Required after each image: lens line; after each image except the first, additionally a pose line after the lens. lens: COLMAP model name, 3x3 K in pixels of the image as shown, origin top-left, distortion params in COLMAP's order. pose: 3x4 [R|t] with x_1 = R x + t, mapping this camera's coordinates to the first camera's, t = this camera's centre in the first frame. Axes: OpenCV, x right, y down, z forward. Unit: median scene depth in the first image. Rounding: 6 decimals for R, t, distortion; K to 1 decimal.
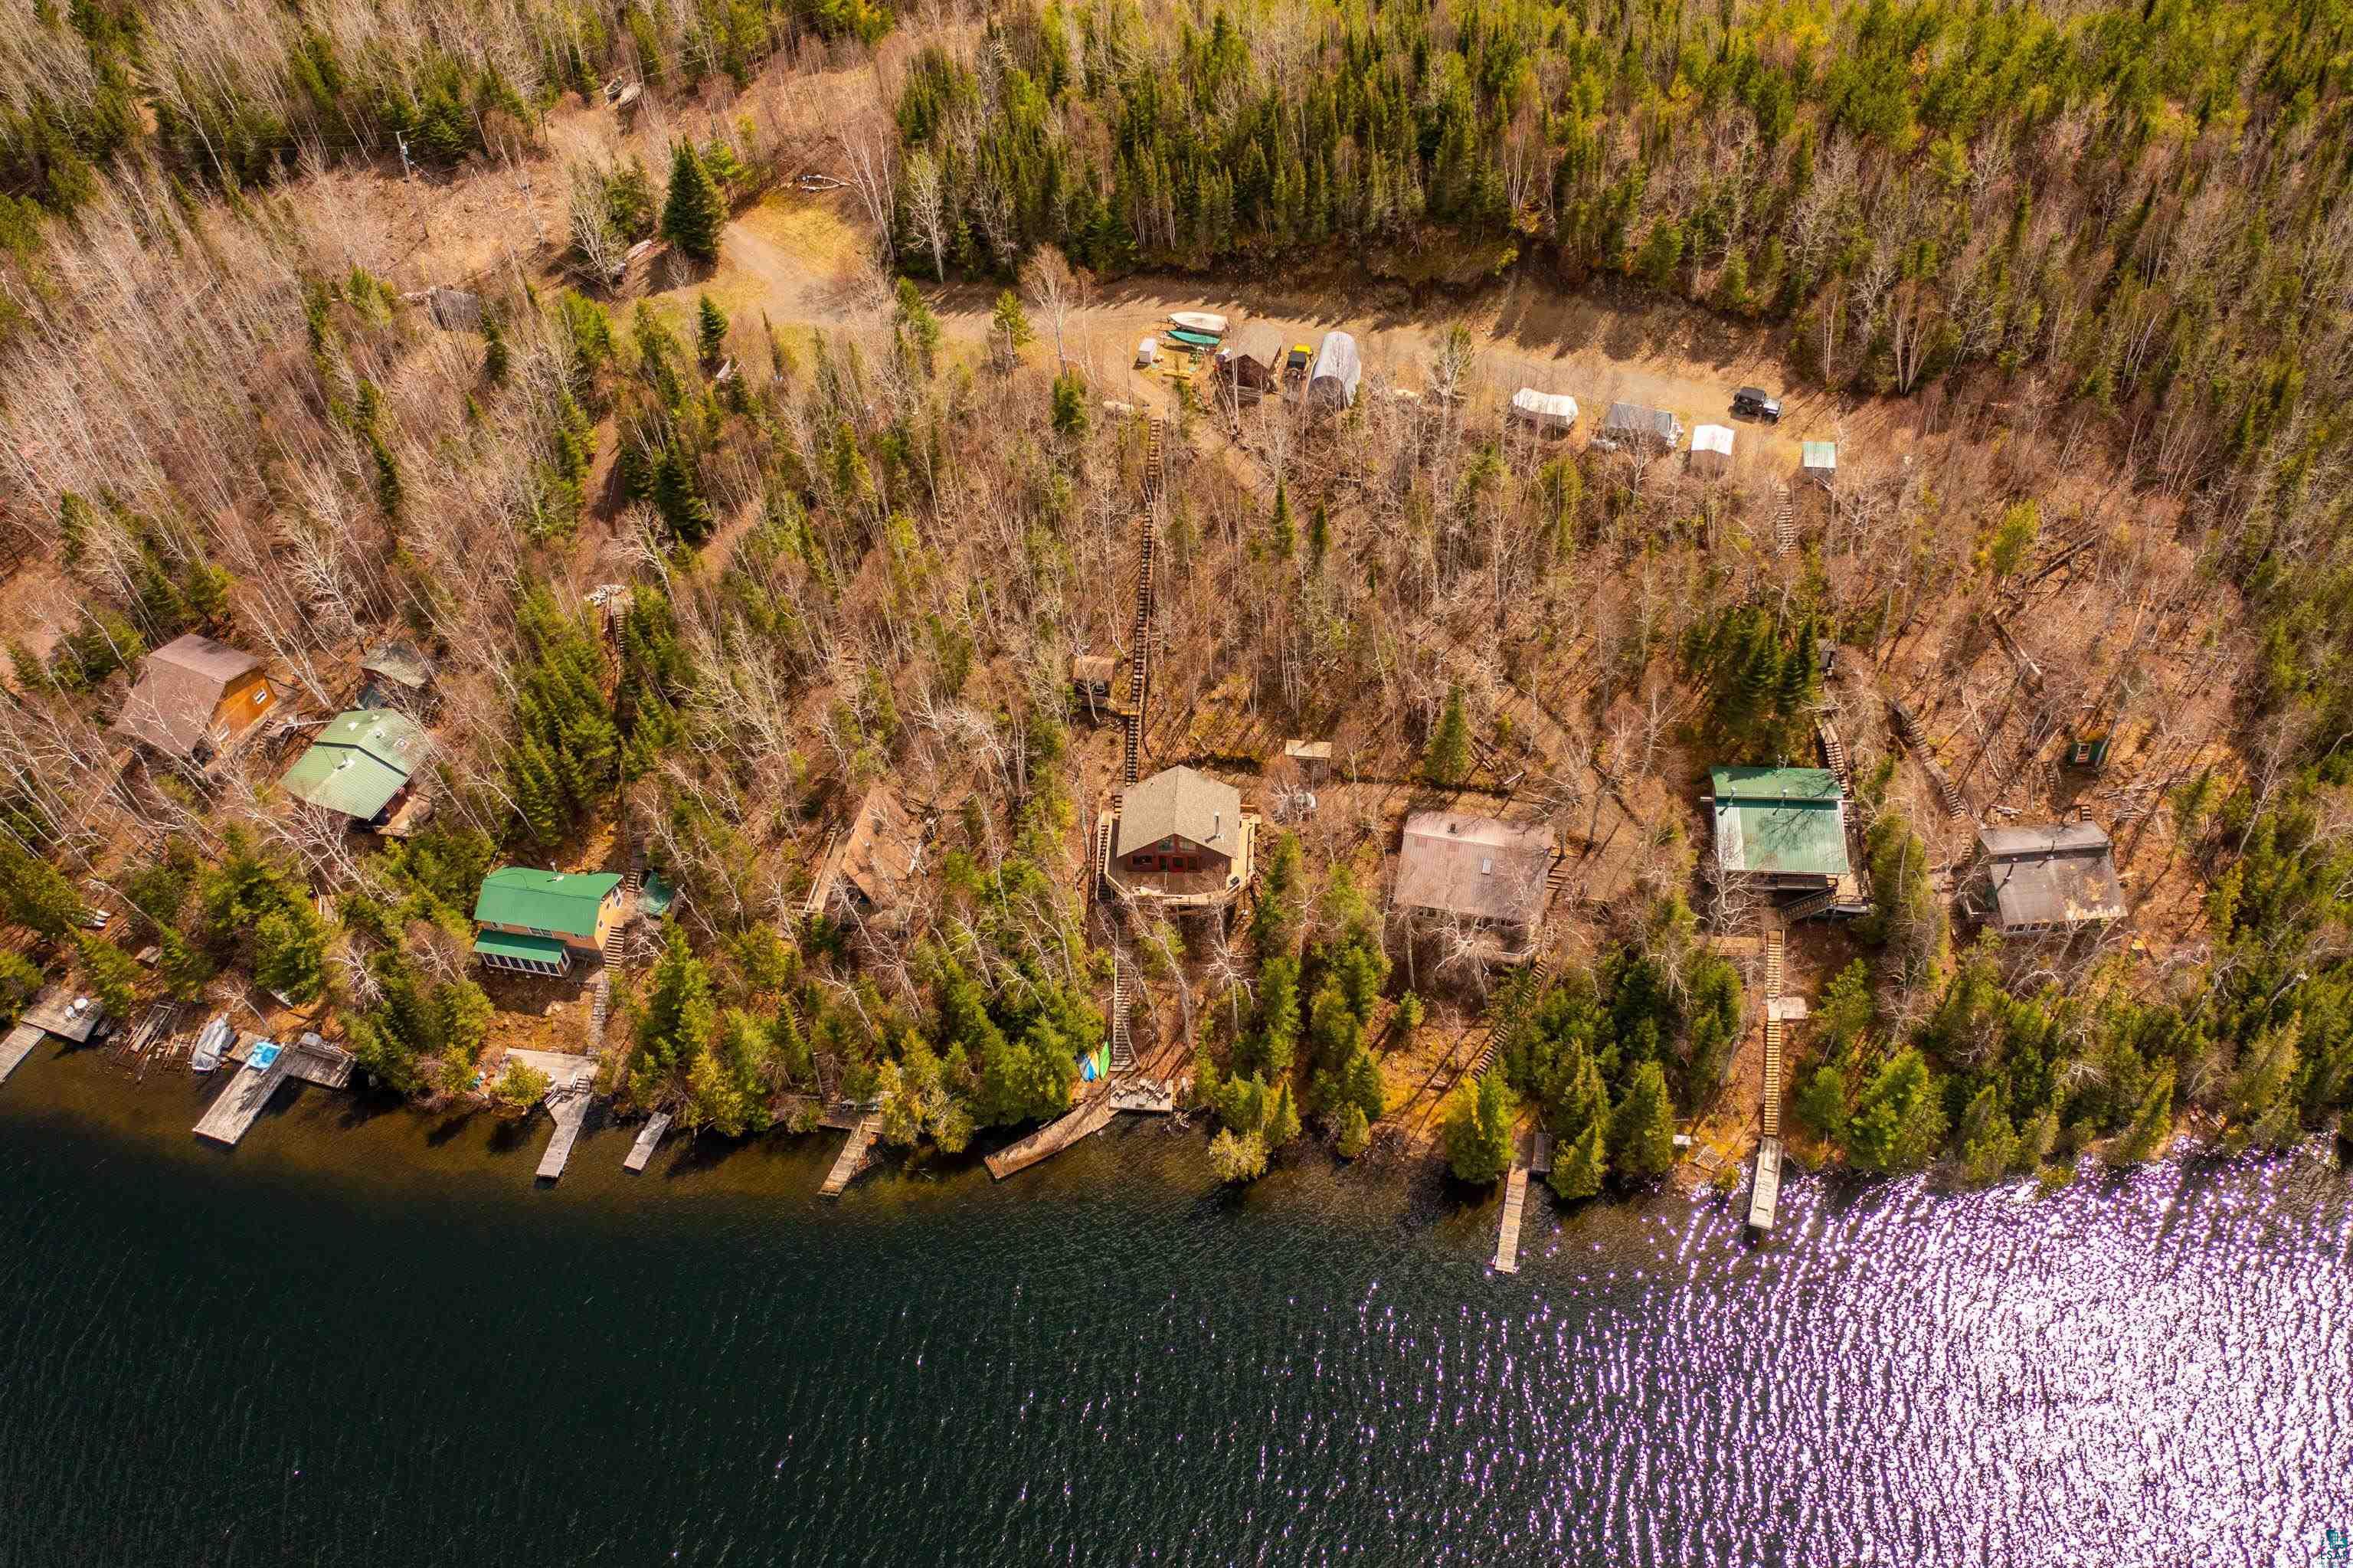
lens RADIAL K [[2021.3, 0, 1176.5], [0, 2021.3, 784.0], [0, 0, 1]] dist [-0.004647, -0.005961]
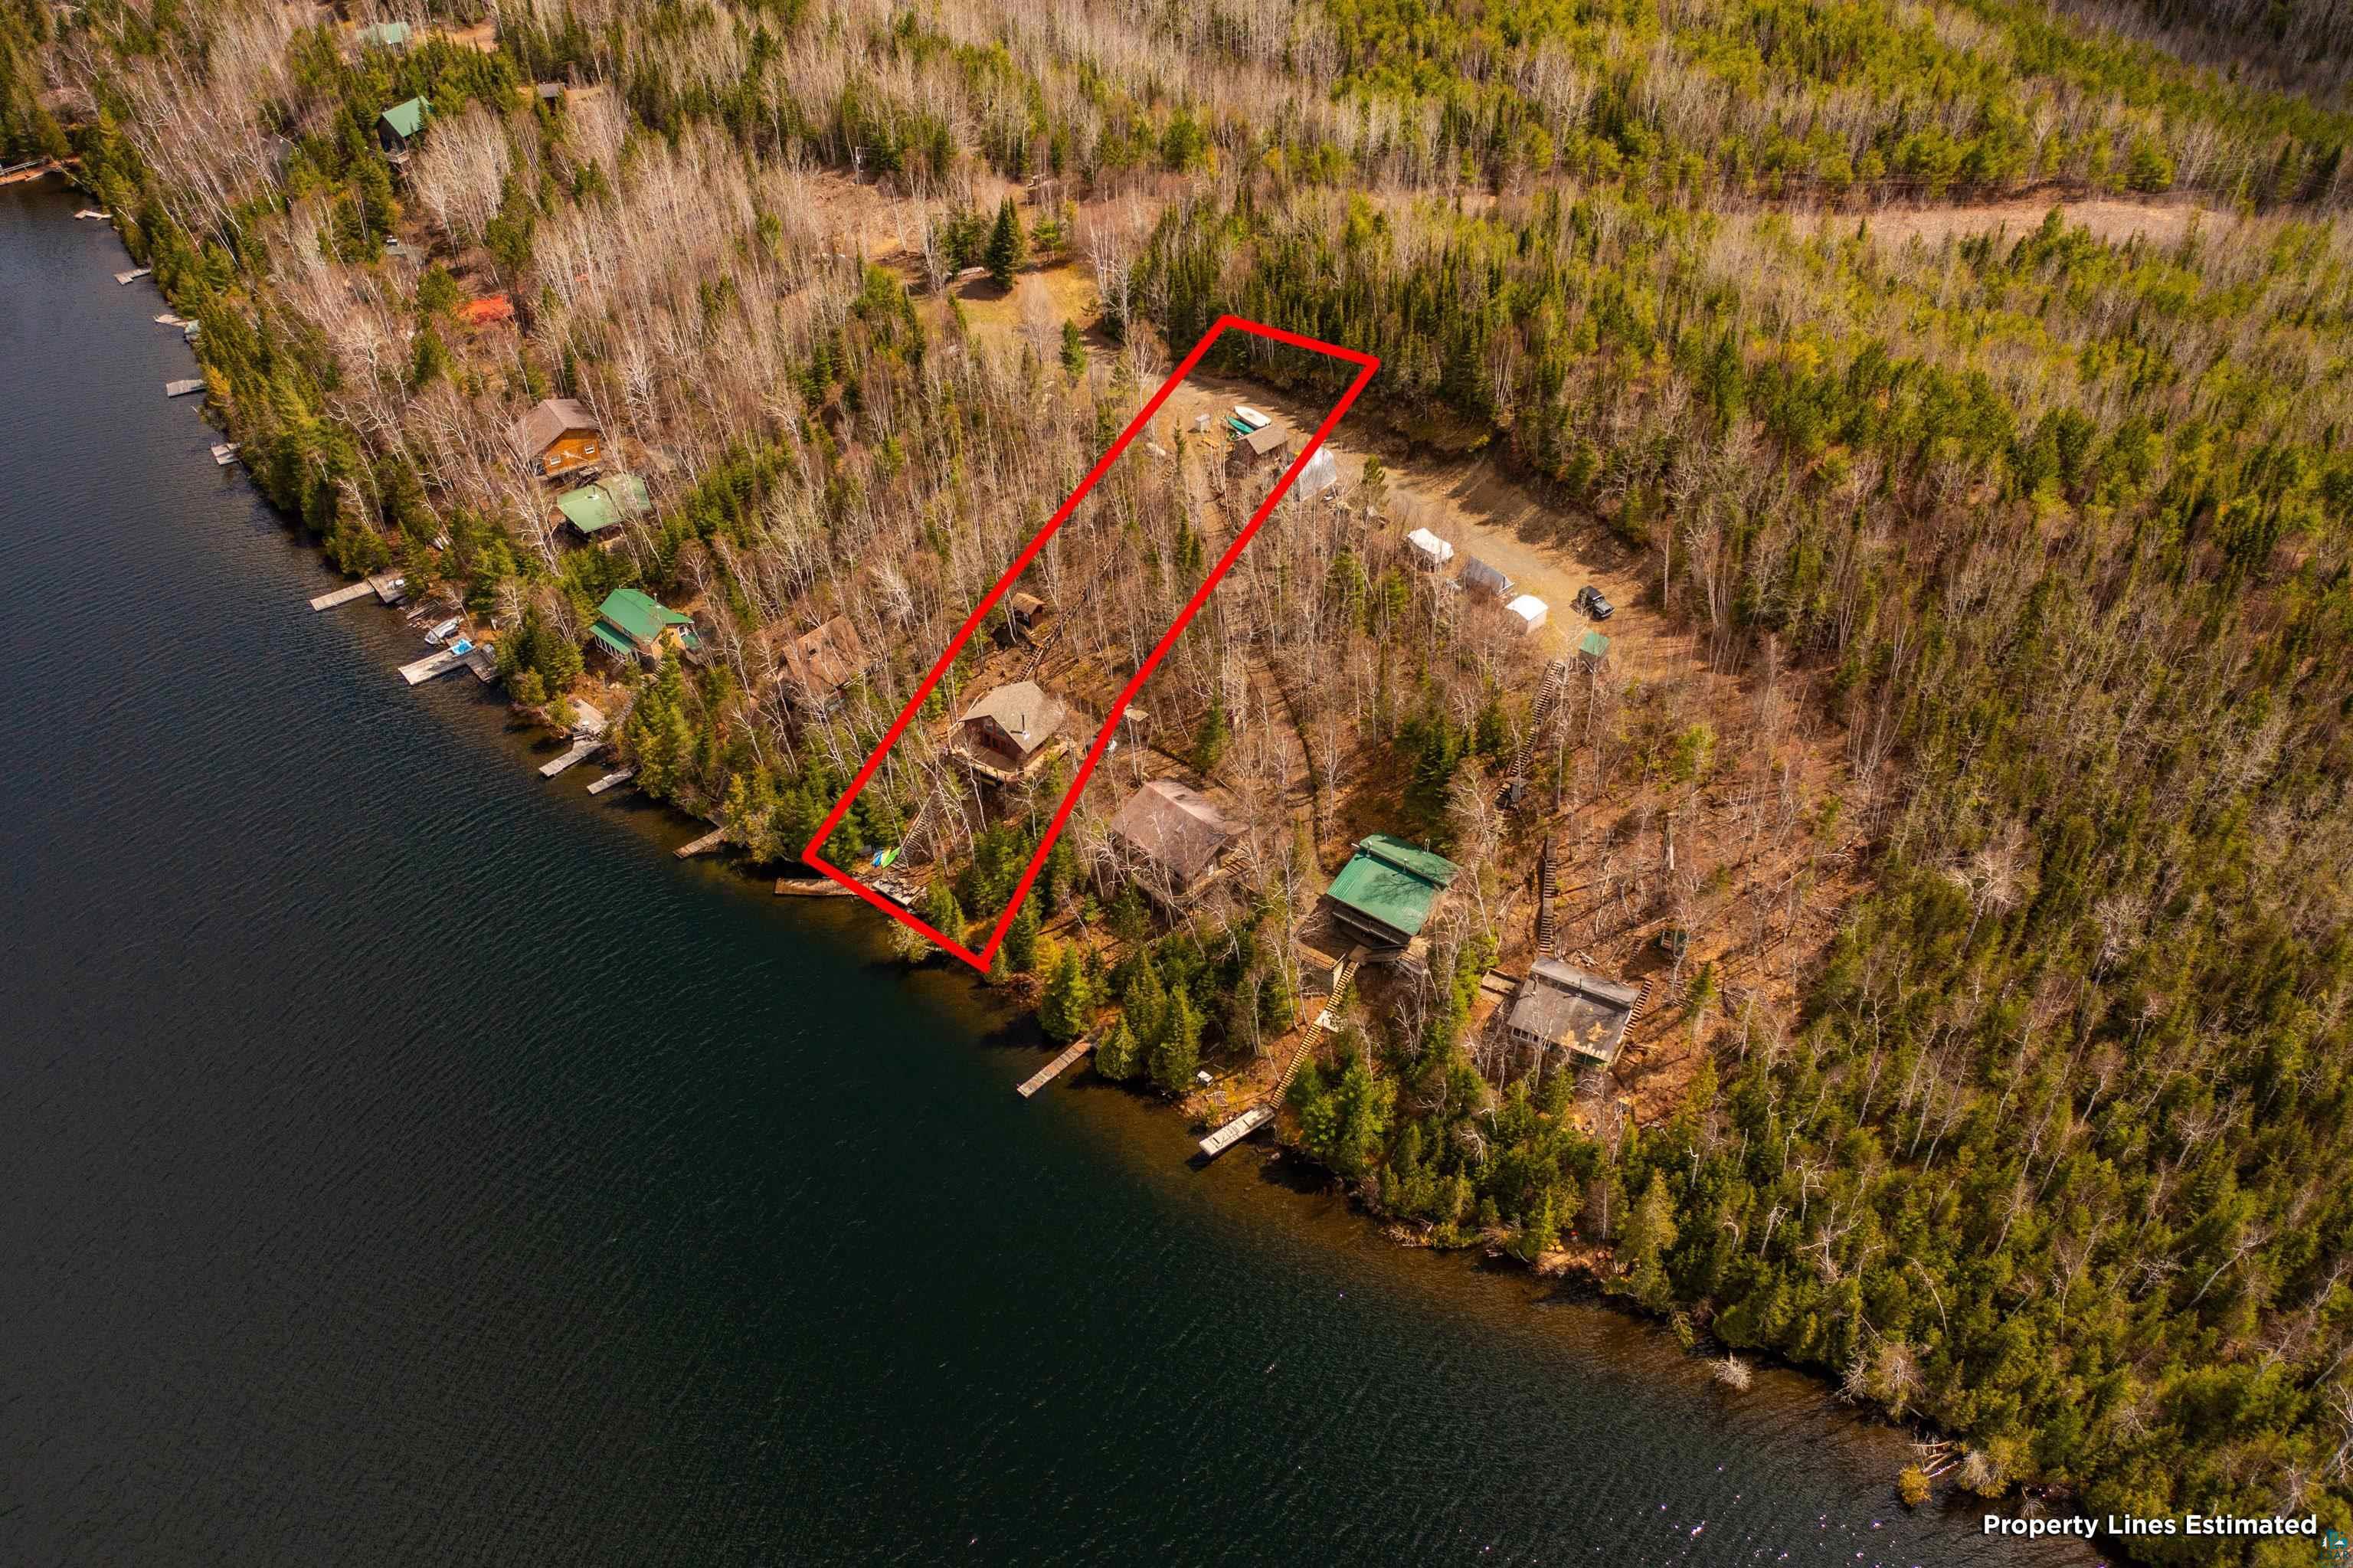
lens RADIAL K [[2021.3, 0, 1176.5], [0, 2021.3, 784.0], [0, 0, 1]] dist [-0.004647, -0.005961]
pose [[0.840265, 0.364981, -0.400927, 0.644720], [-0.417342, 0.907450, -0.048576, 0.077535], [0.346092, 0.208140, 0.914821, -0.178465]]
